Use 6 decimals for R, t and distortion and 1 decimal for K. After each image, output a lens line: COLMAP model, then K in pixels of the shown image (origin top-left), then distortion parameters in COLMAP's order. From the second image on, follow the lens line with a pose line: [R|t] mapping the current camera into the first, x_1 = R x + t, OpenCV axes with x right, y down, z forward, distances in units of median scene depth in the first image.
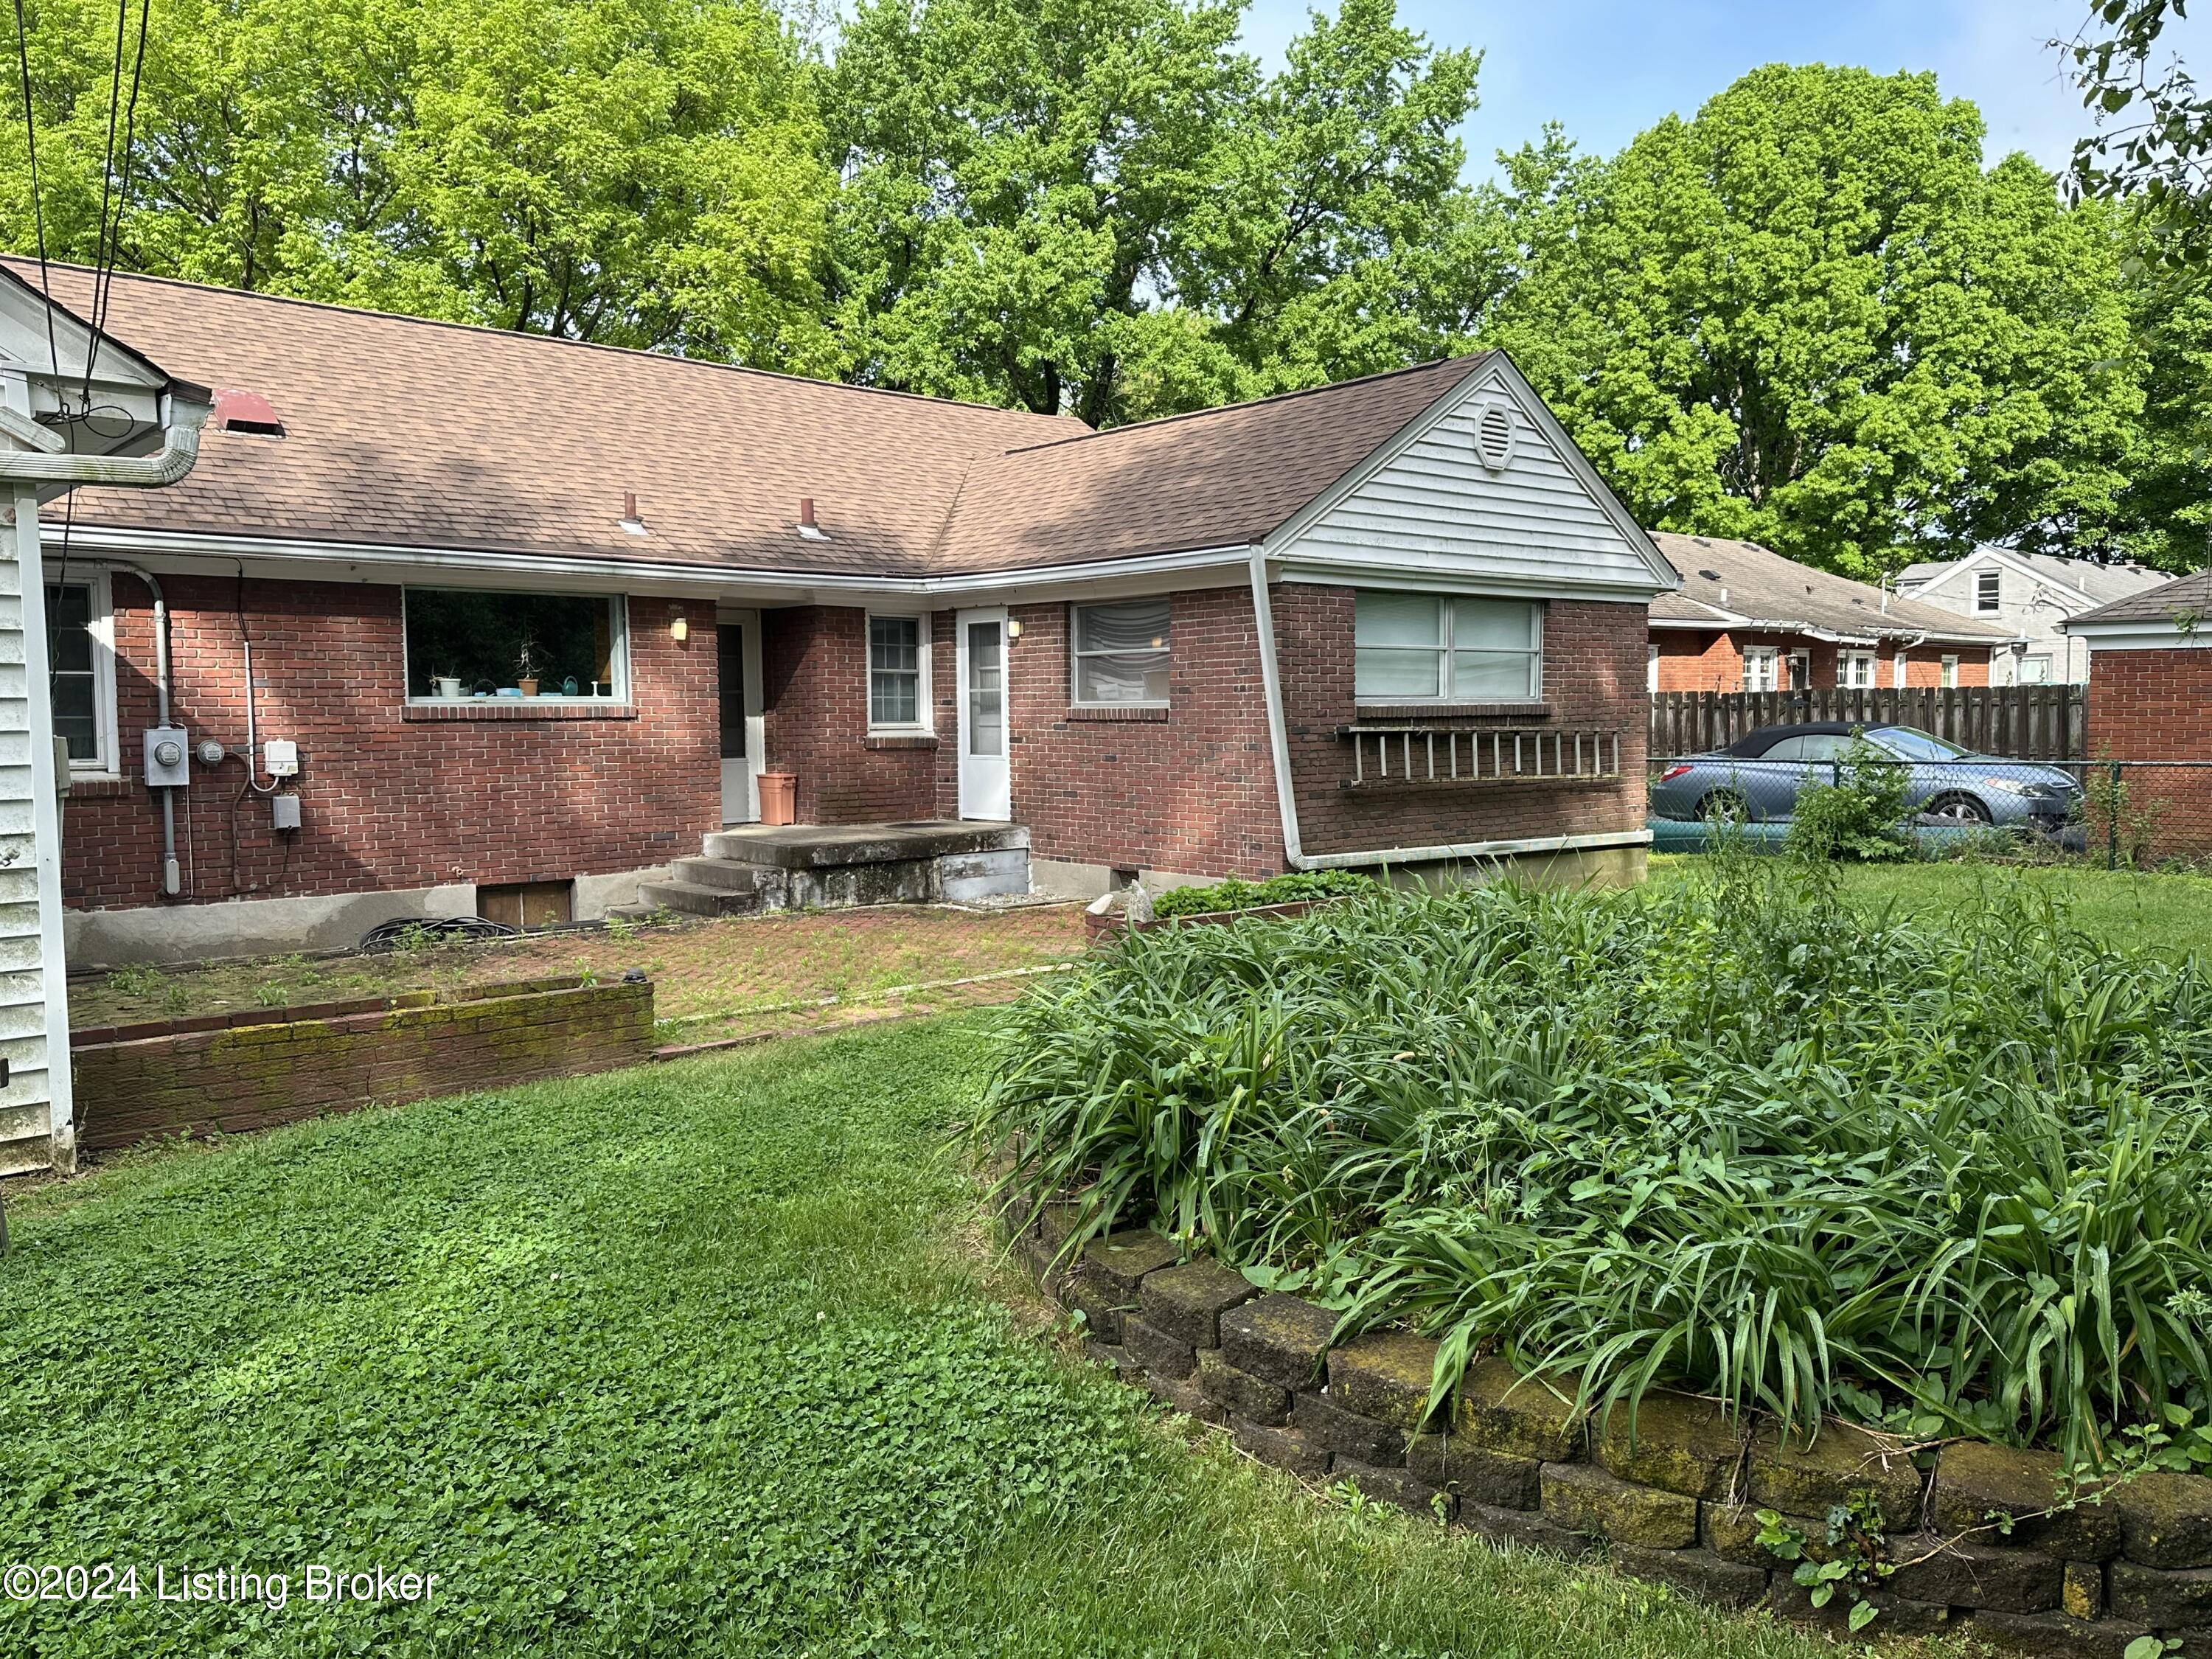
lens RADIAL K [[1664.2, 0, 1106.0], [0, 1664.2, 829.5], [0, 0, 1]] dist [0.112344, -0.203203]
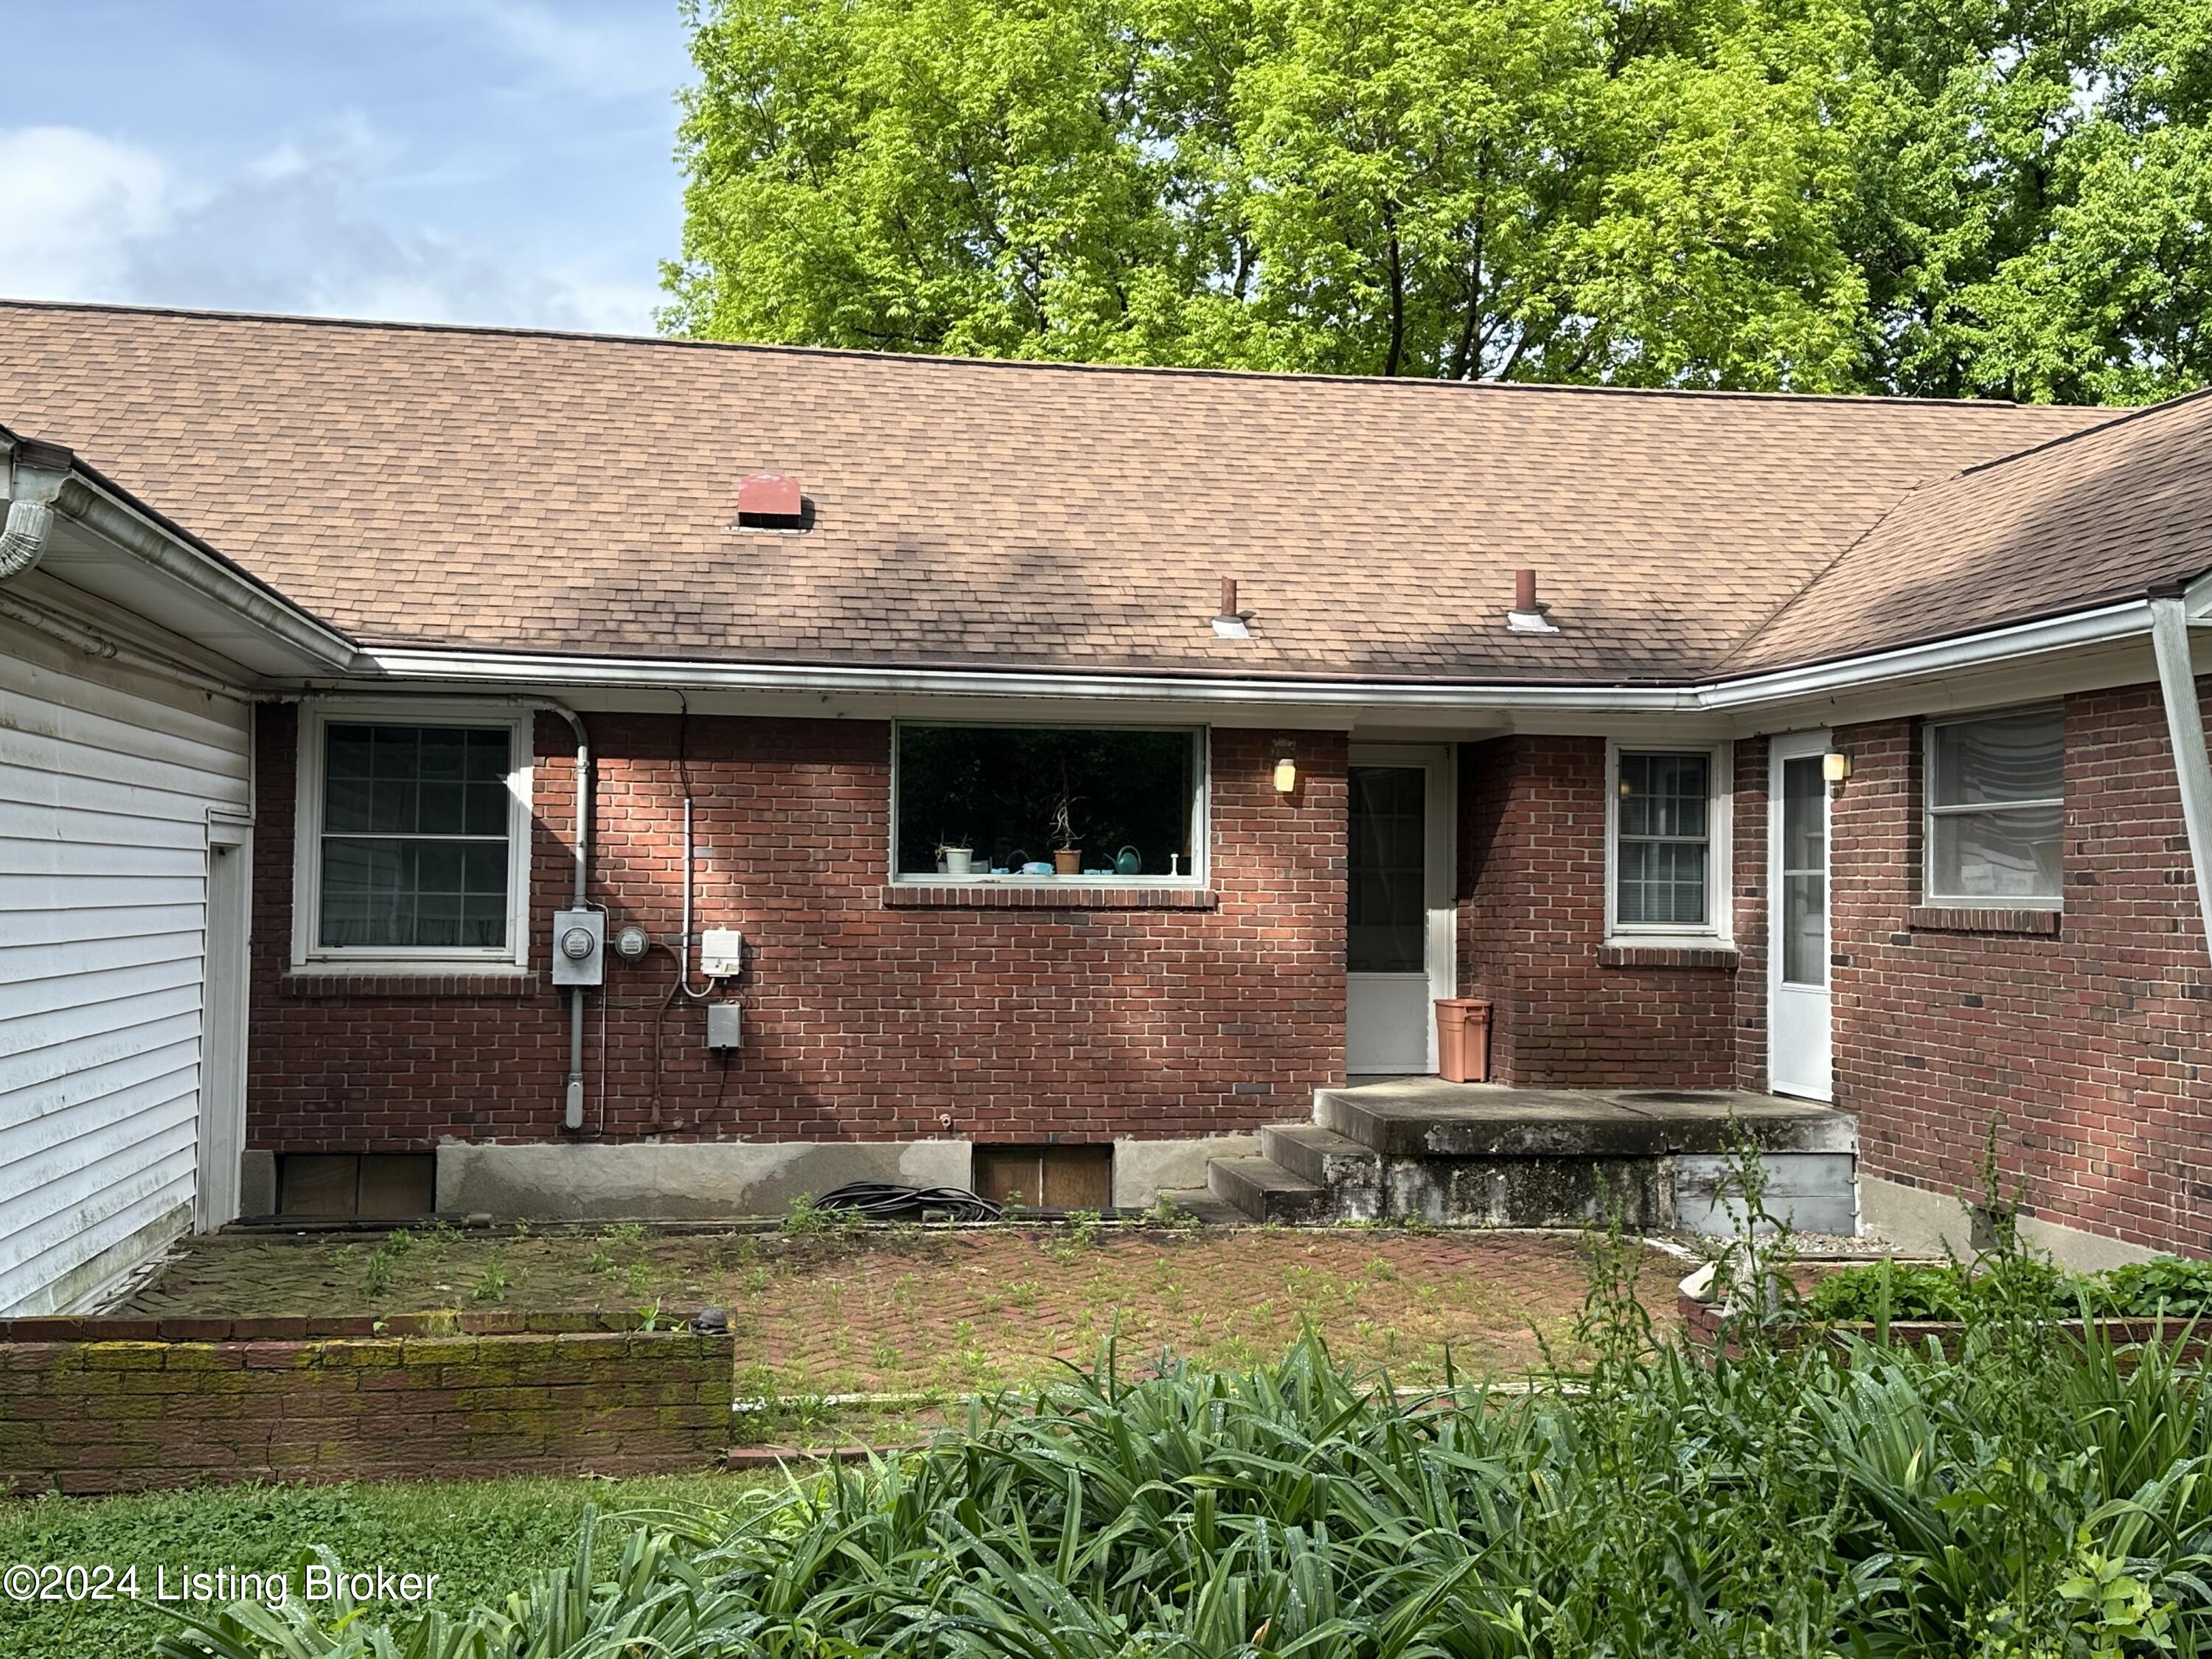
lens RADIAL K [[2325.6, 0, 1106.0], [0, 2325.6, 829.5], [0, 0, 1]] dist [0.204319, -0.492420]
pose [[0.834979, 0.003523, -0.550270, 0.196497], [-0.057406, 0.995081, -0.080736, -0.020305], [0.547279, 0.099002, 0.831074, 0.201757]]
